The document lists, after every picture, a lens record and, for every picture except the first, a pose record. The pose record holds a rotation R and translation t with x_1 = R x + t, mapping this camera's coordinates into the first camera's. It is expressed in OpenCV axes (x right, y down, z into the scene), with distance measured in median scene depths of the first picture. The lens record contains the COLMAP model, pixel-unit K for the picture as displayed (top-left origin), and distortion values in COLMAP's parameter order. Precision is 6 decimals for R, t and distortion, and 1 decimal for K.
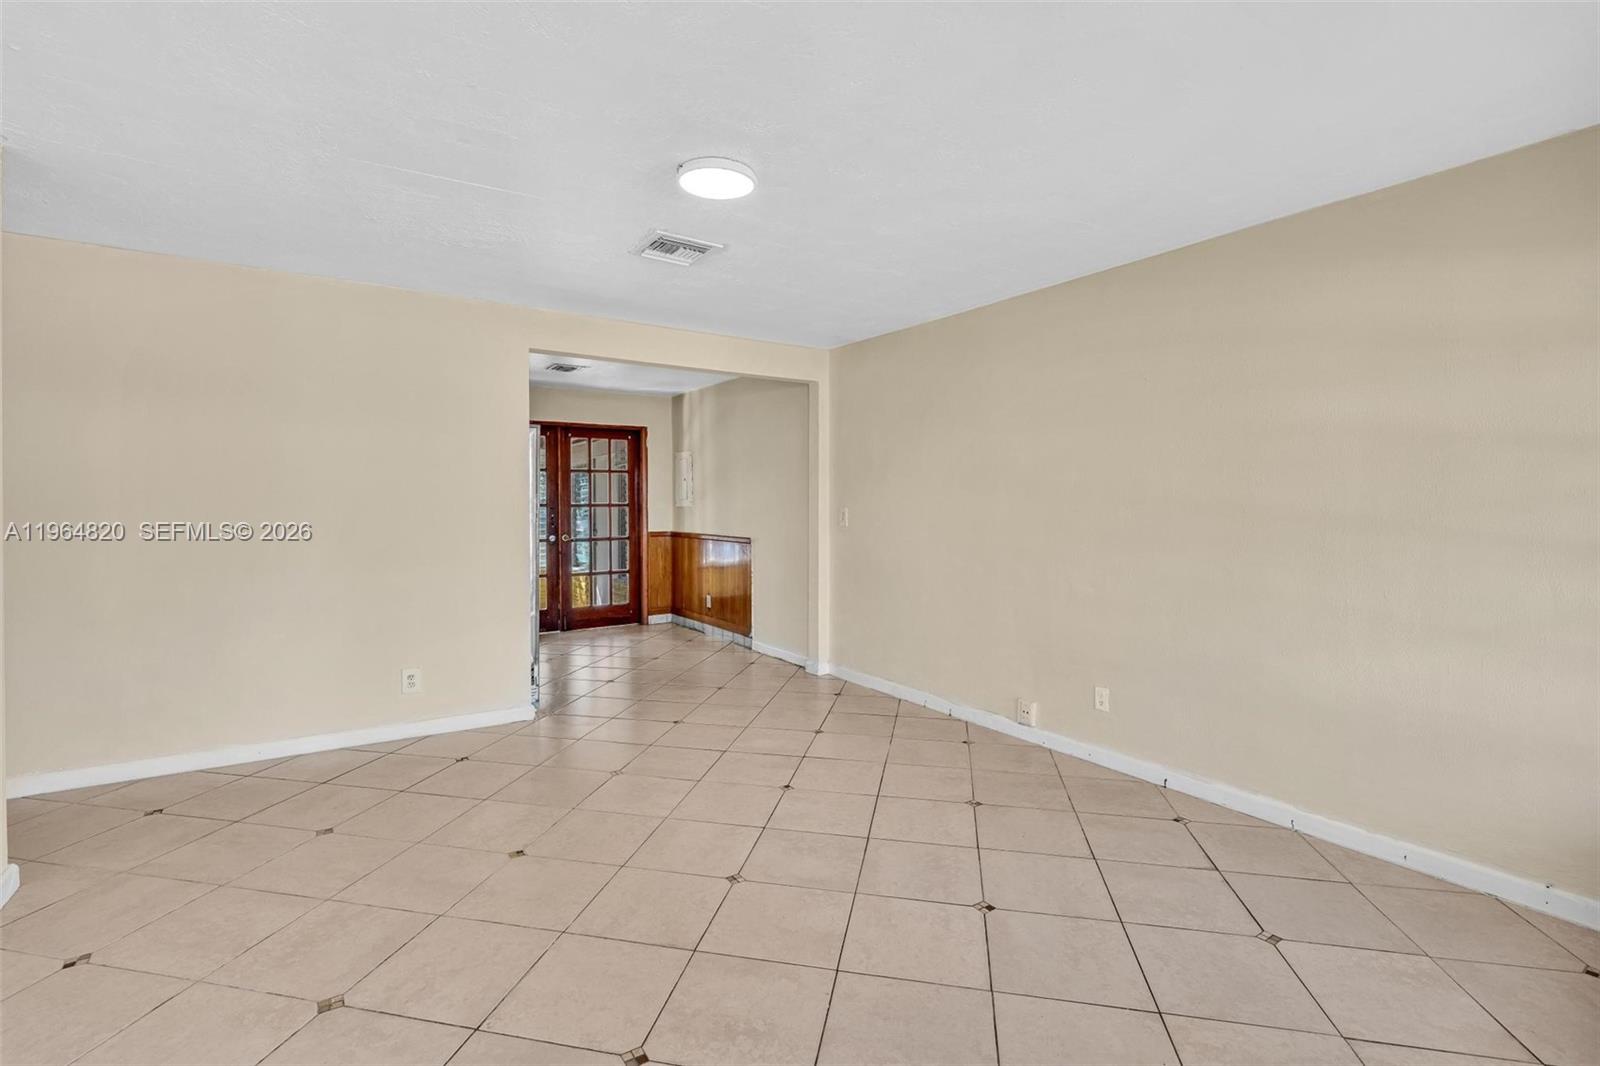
lens RADIAL K [[737.1, 0, 799.8], [0, 737.1, 519.9], [0, 0, 1]] dist [-0.004224, 0.000278]
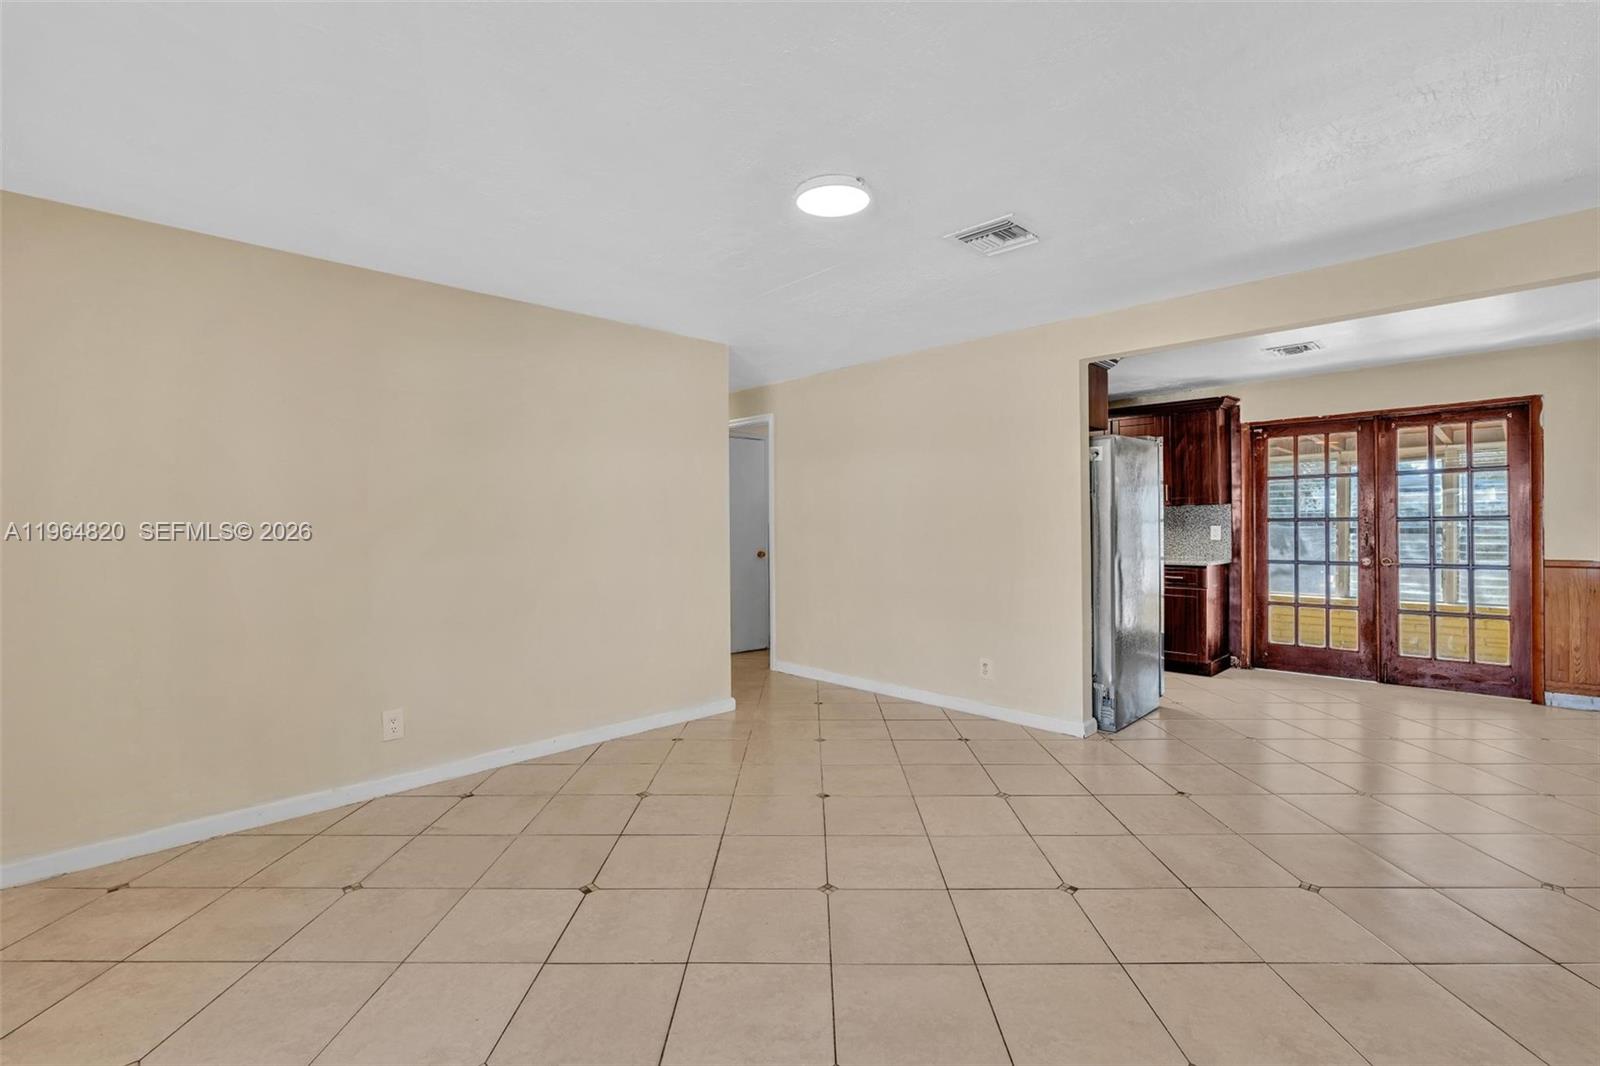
lens RADIAL K [[713.6, 0, 799.0], [0, 713.6, 522.4], [0, 0, 1]] dist [-0.016195, 0.008014]
pose [[0.171541, -0.008041, -0.985144, 0.541254], [-0.013351, 0.999856, -0.010485, -0.000507], [0.985087, 0.014952, 0.171408, 0.493413]]
